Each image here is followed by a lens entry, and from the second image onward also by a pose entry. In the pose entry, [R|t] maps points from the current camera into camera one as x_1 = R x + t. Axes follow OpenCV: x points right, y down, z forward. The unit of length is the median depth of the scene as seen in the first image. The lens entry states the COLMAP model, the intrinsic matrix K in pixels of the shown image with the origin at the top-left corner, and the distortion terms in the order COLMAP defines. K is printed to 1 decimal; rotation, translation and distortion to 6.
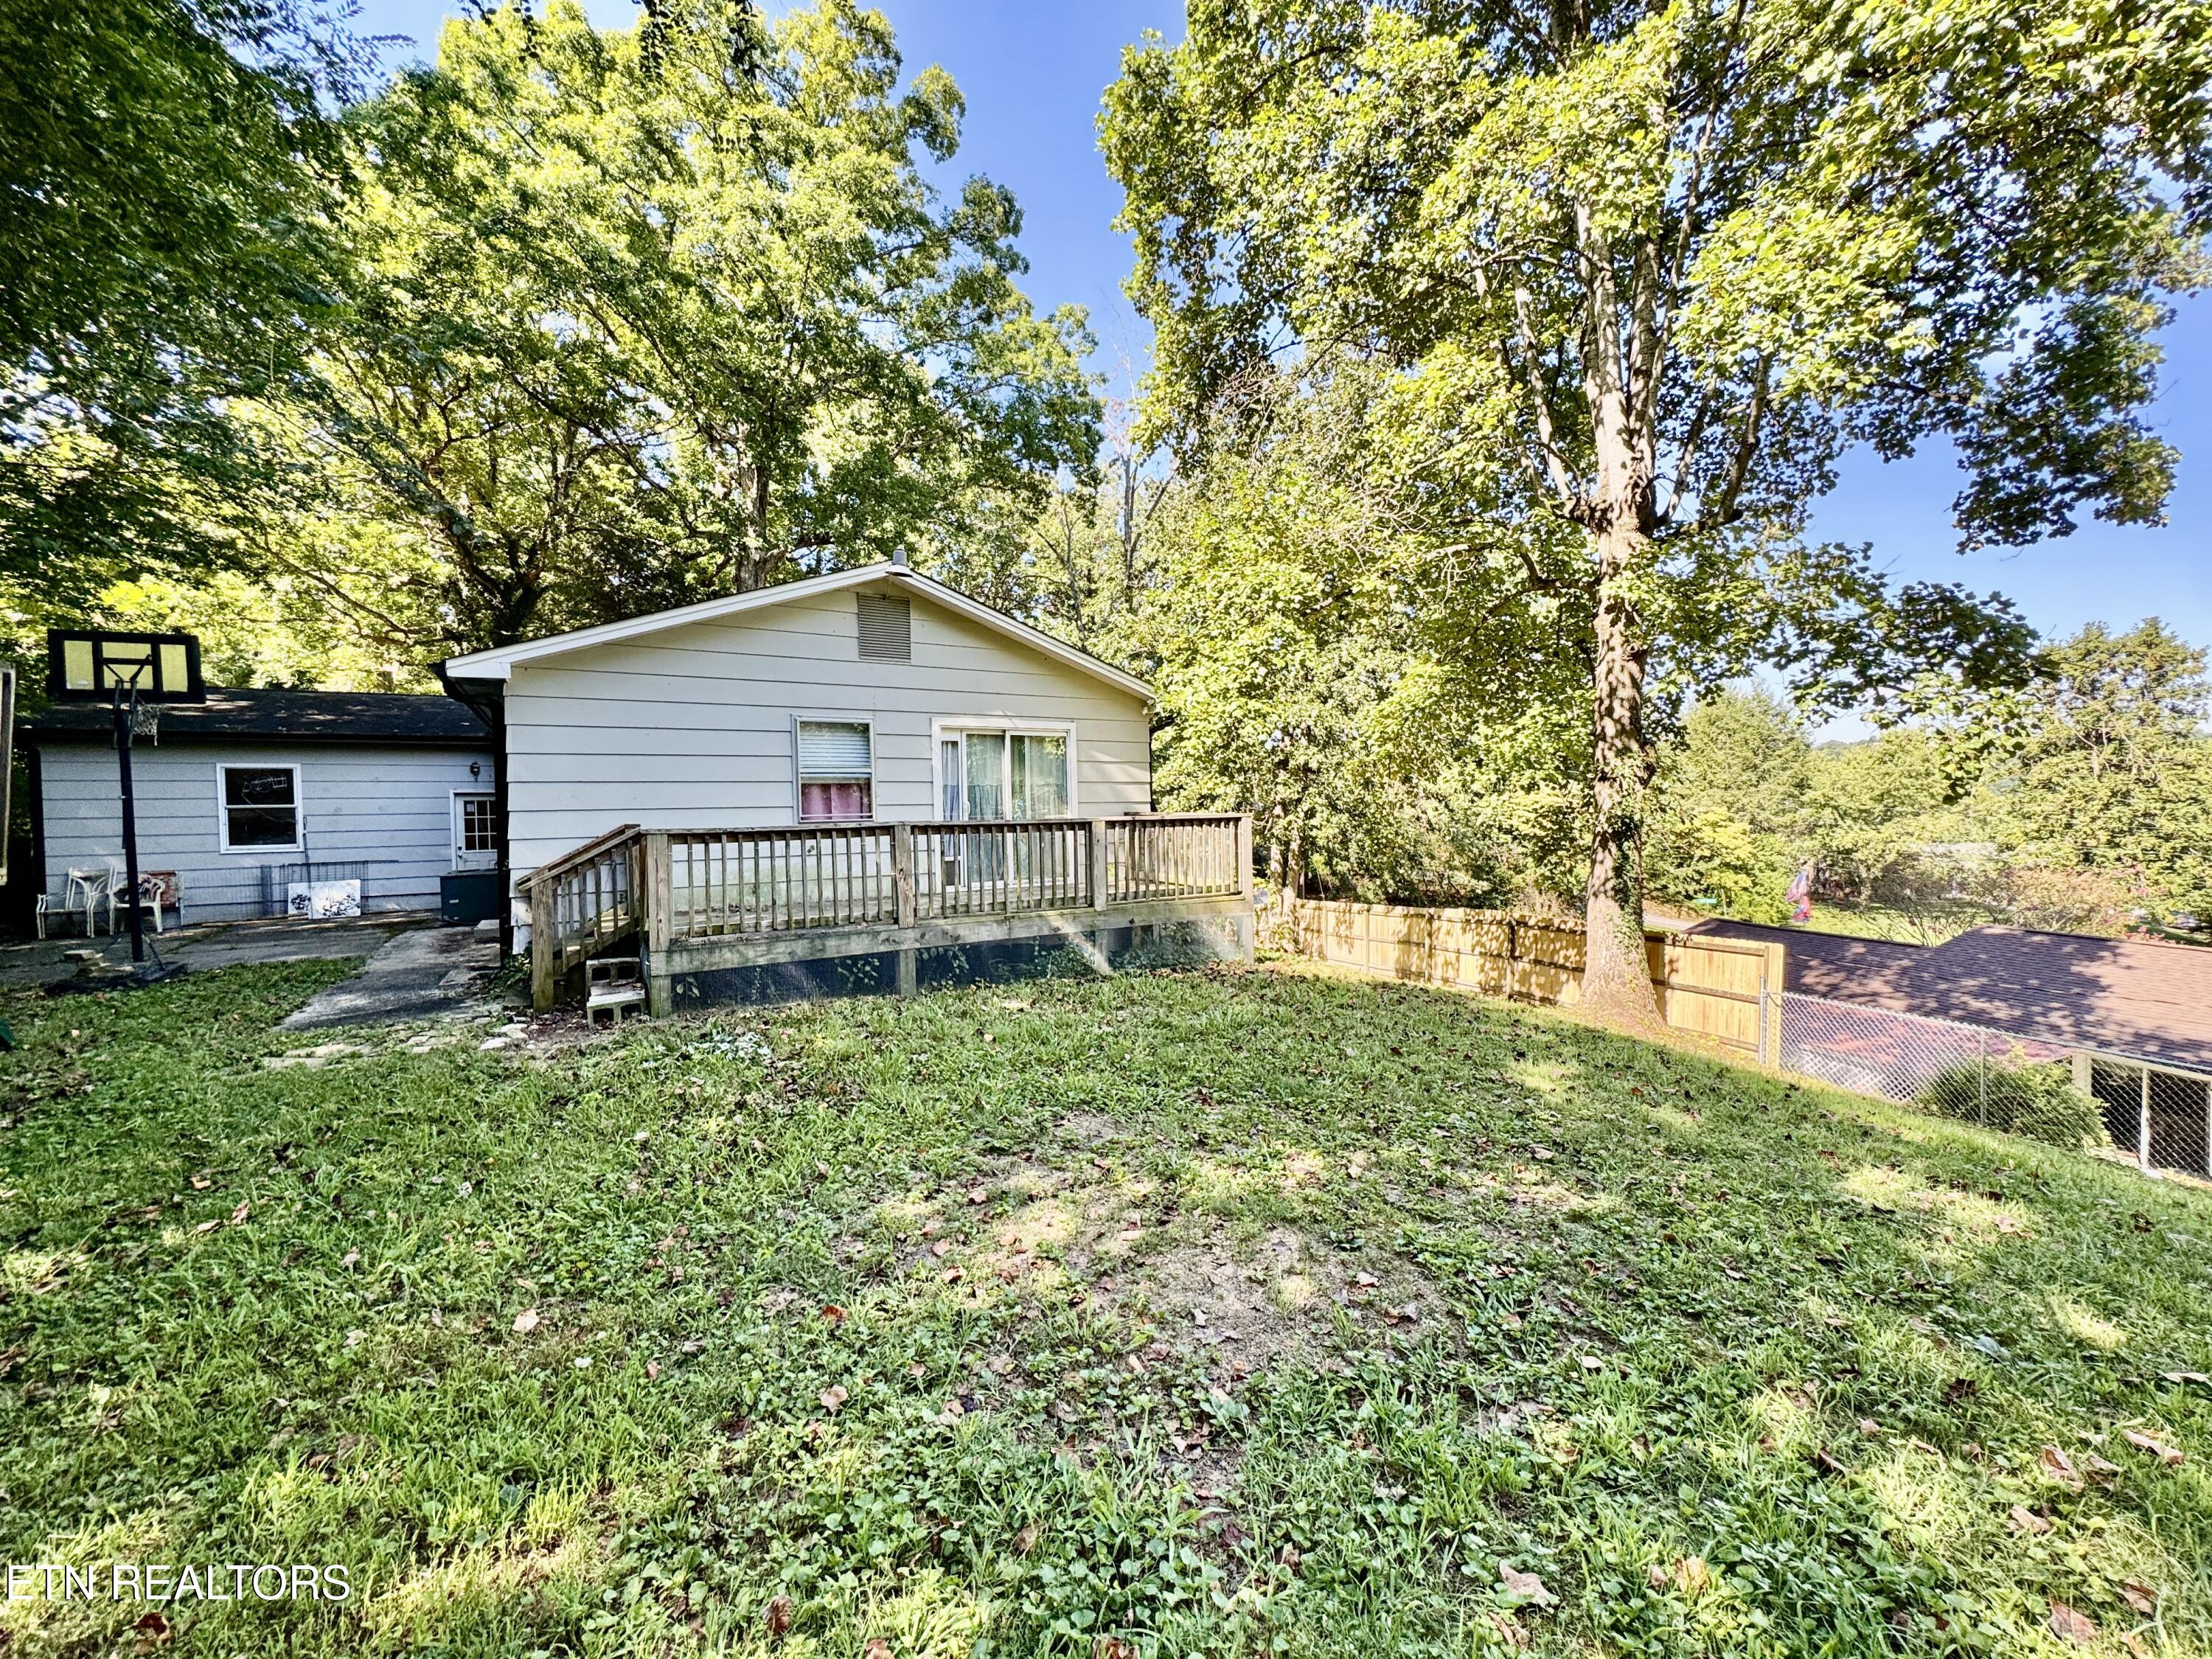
lens RADIAL K [[883.9, 0, 1106.0], [0, 883.9, 829.5], [0, 0, 1]] dist [-0.000165, 0.000185]
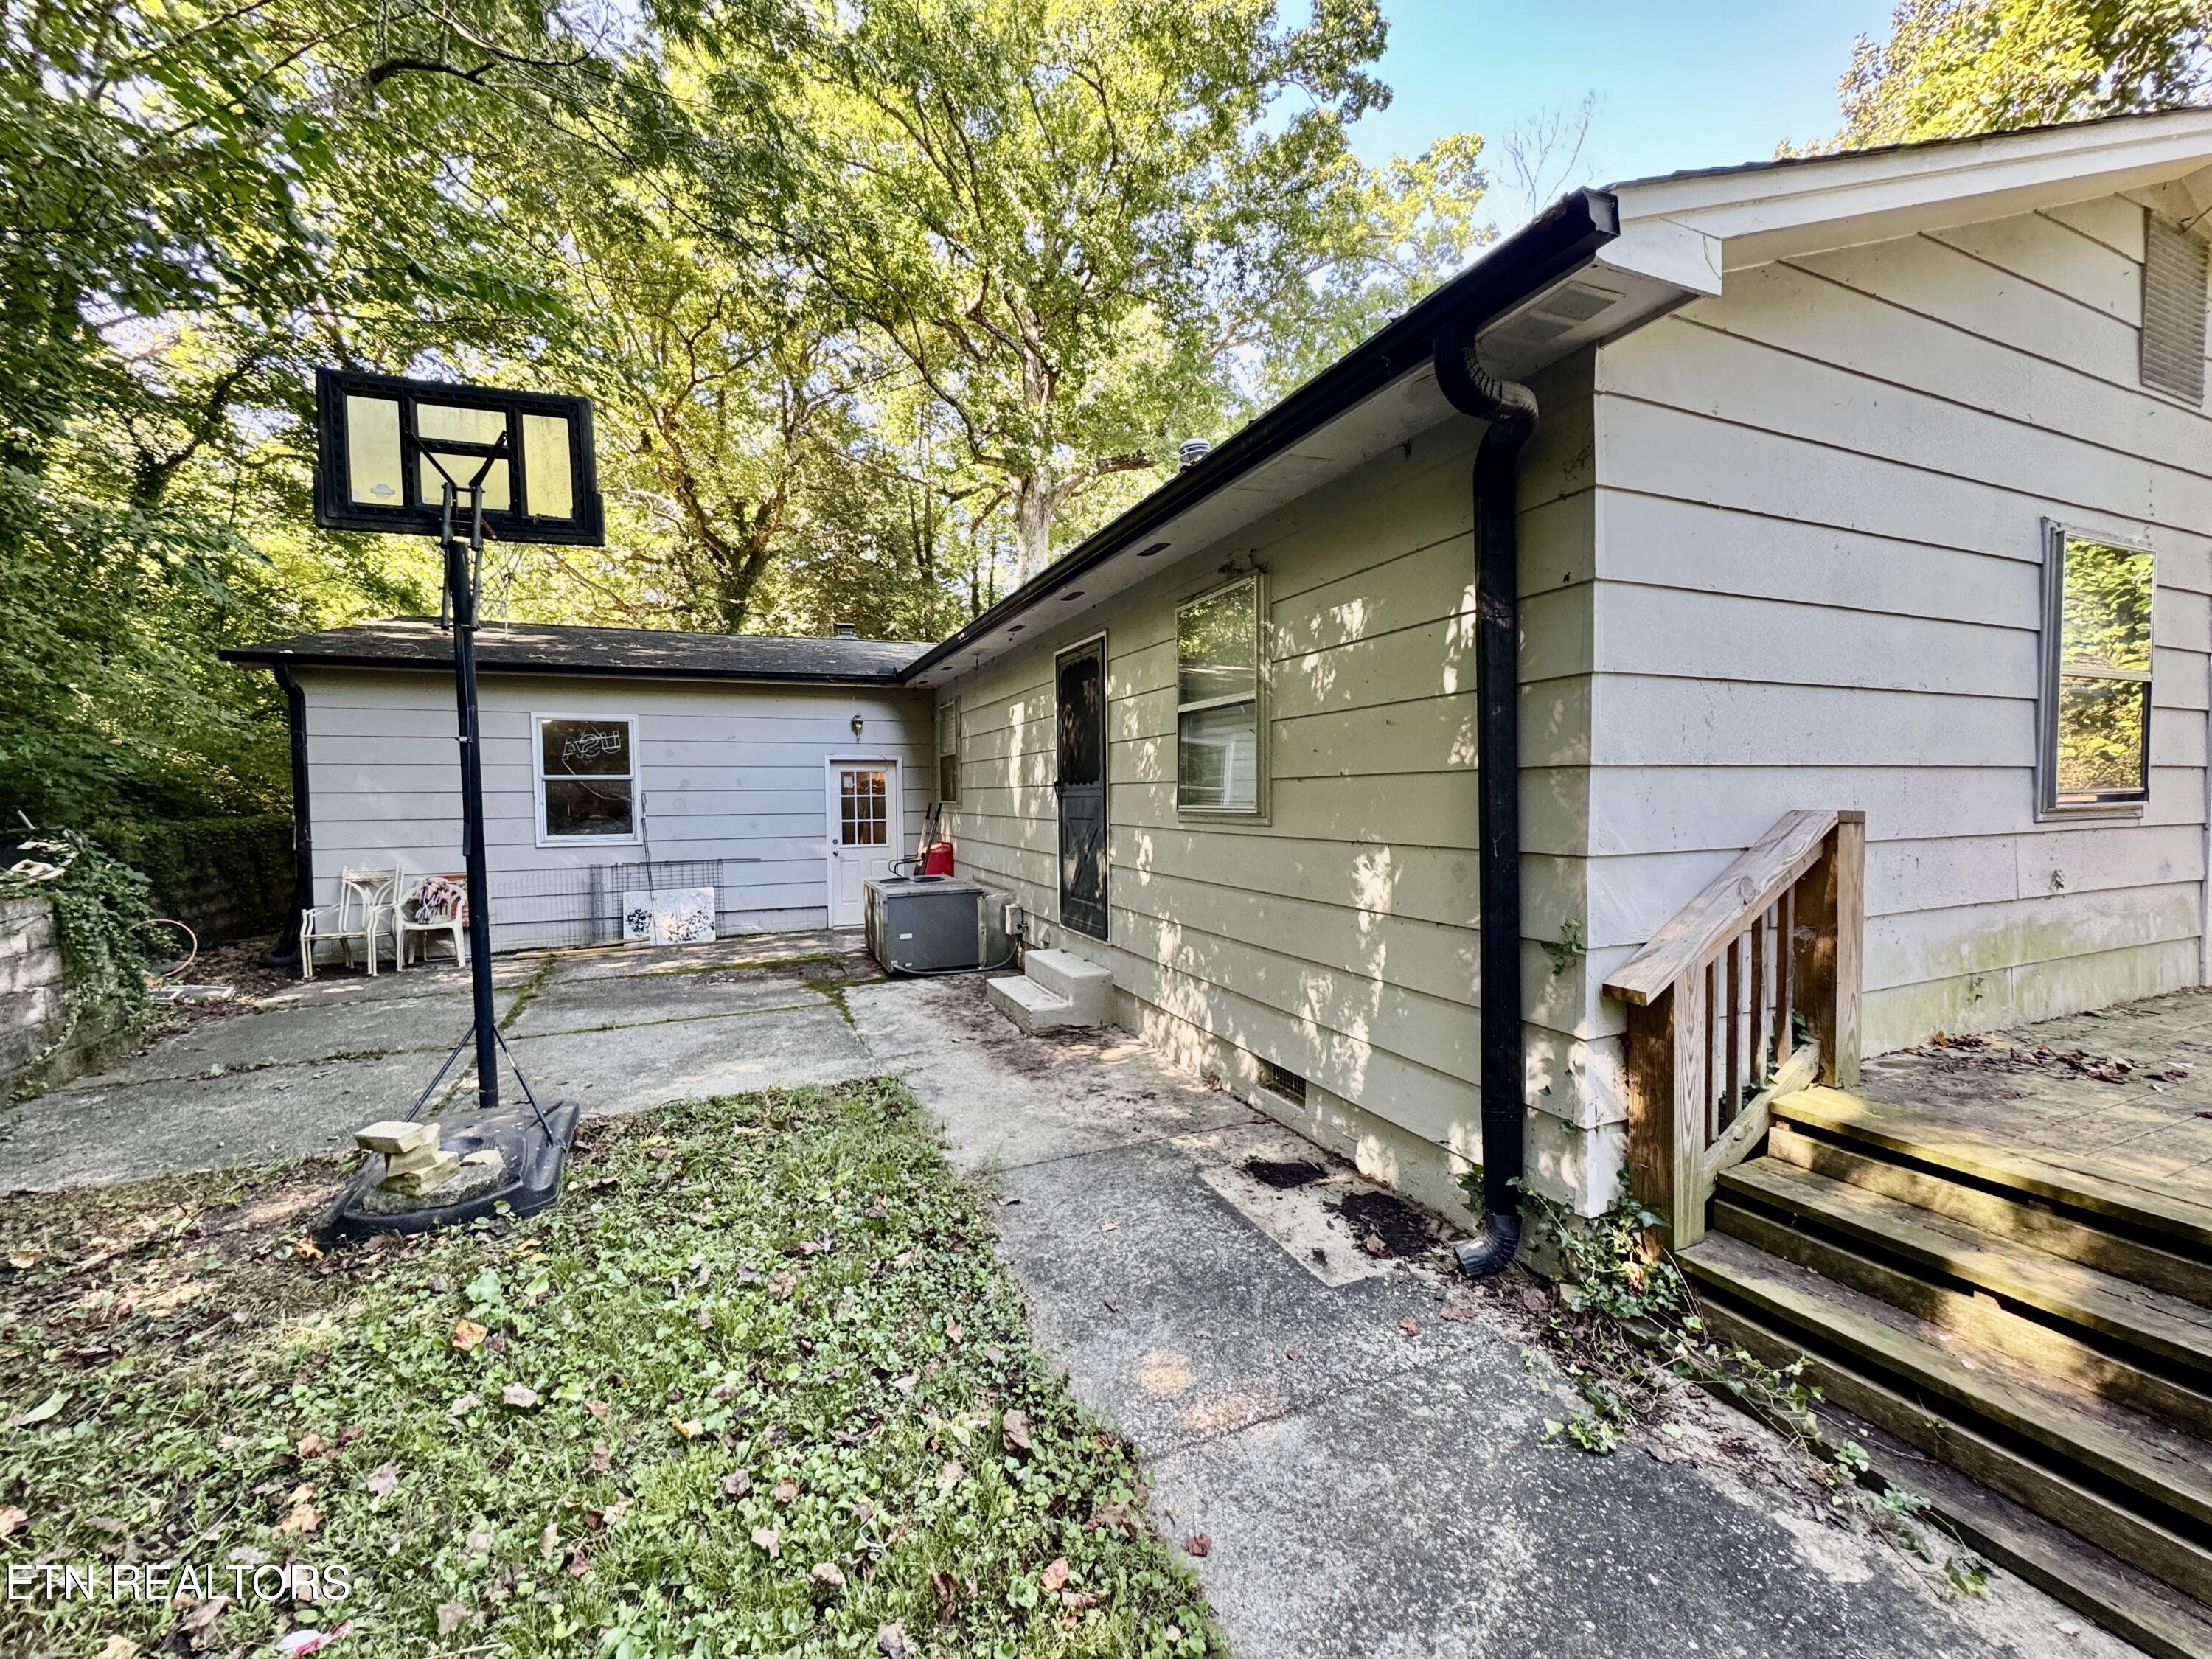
lens RADIAL K [[883.9, 0, 1106.0], [0, 883.9, 829.5], [0, 0, 1]] dist [-0.000165, 0.000185]
pose [[0.989740, 0.010241, -0.142511, -0.479463], [-0.008136, 0.999849, 0.015350, -0.000417], [0.142647, -0.014033, 0.989674, 0.398767]]
